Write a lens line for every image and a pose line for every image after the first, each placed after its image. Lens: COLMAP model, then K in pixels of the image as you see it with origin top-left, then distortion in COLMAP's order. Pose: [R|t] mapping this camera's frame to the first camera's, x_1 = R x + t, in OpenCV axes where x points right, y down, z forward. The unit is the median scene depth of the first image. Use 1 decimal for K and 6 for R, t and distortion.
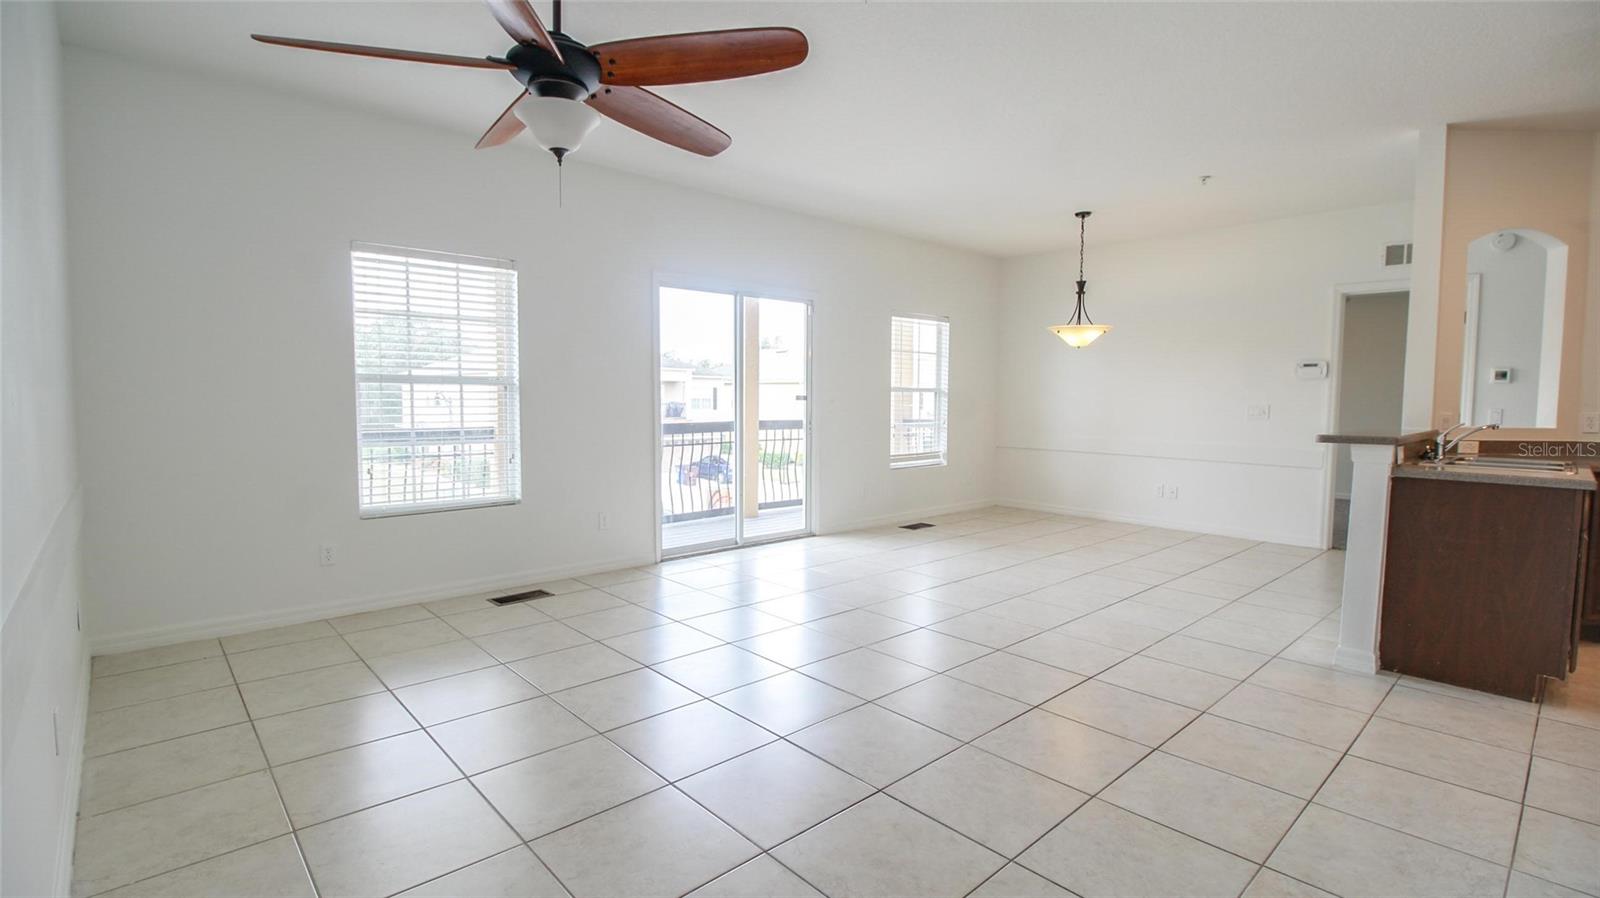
lens RADIAL K [[741.4, 0, 792.8], [0, 741.4, 440.9], [0, 0, 1]] dist [0.002981, 0.000231]
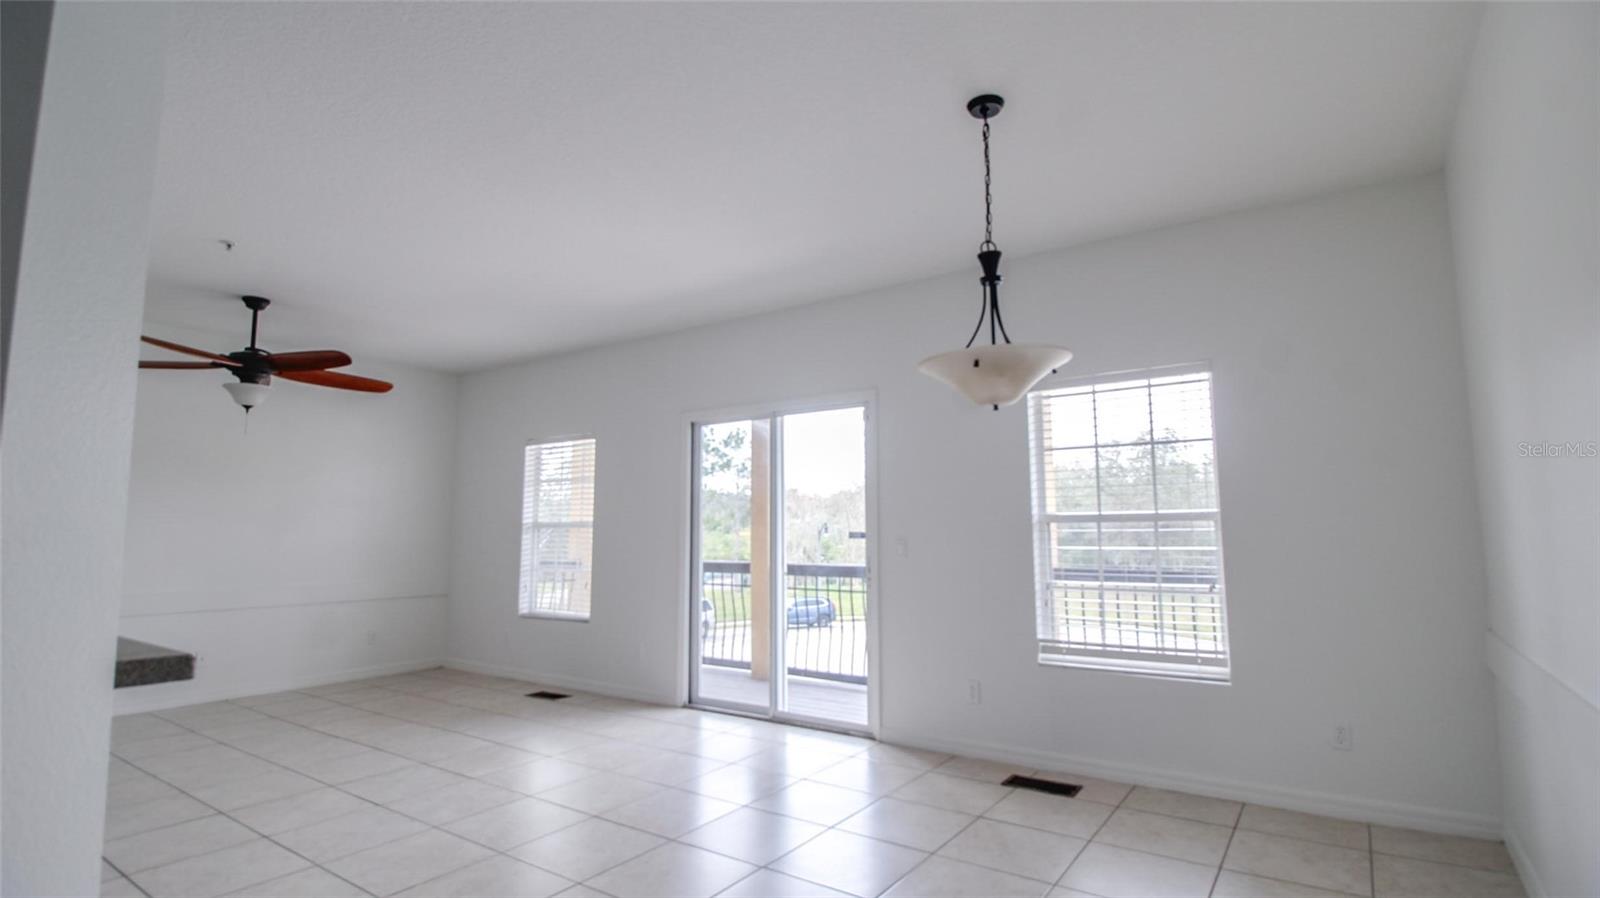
lens RADIAL K [[741.4, 0, 797.7], [0, 741.4, 449.6], [0, 0, 1]] dist [0.002981, 0.000231]
pose [[0.199446, -0.121972, -0.972288, 0.720680], [-0.048367, 0.989788, -0.134089, -0.040690], [0.978714, 0.073770, 0.191510, 0.798891]]
